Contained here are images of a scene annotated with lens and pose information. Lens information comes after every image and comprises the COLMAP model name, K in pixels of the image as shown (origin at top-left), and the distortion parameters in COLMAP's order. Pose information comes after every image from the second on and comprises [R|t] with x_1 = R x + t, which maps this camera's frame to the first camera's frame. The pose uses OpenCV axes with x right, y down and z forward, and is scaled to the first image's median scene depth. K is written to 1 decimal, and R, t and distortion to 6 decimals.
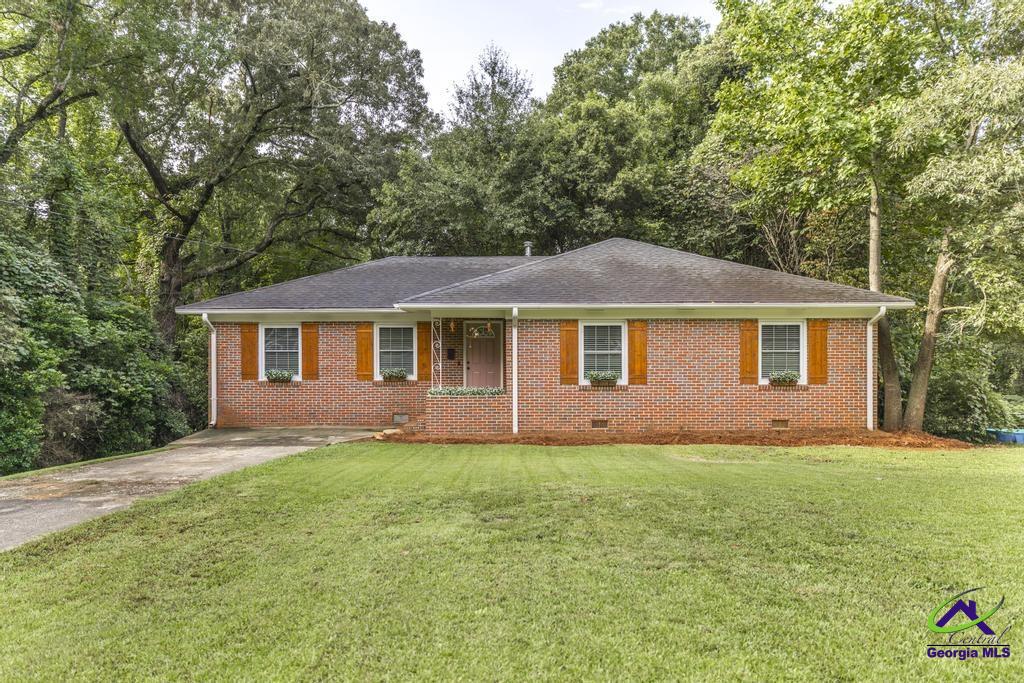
lens RADIAL K [[657.1, 0, 512.0], [0, 657.1, 341.5], [0, 0, 1]] dist [0.001653, 0.000504]
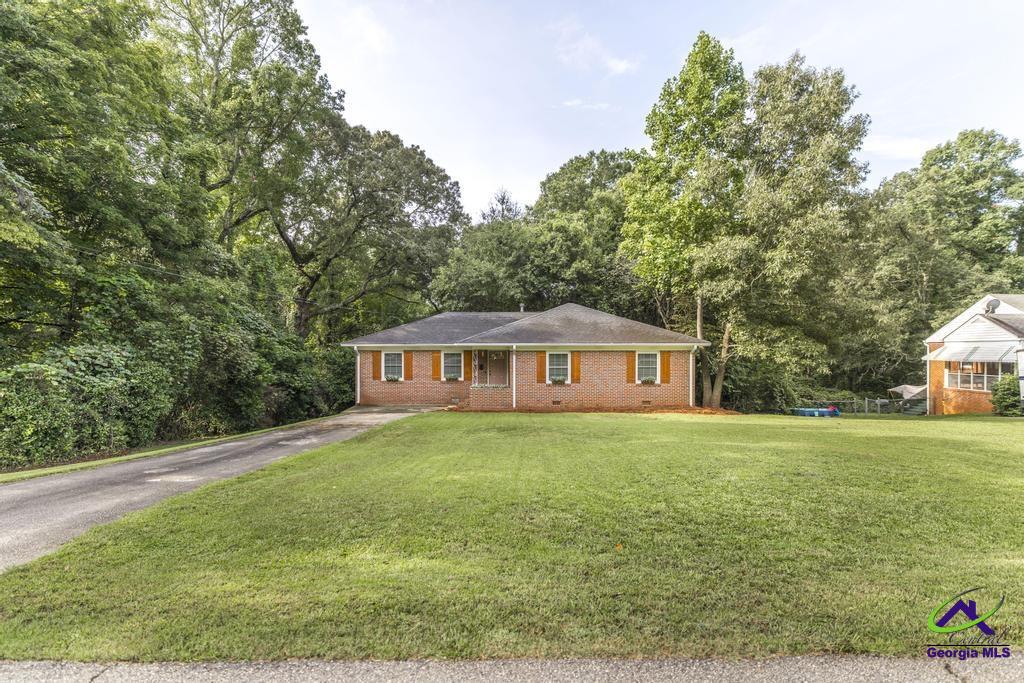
lens RADIAL K [[520.8, 0, 512.0], [0, 520.8, 341.5], [0, 0, 1]] dist [-0.000665, -0.000047]
pose [[0.999987, 0.001729, -0.004808, 0.004354], [-0.001753, 0.999986, -0.004893, -0.045896], [0.004799, 0.004901, 0.999976, -0.501445]]
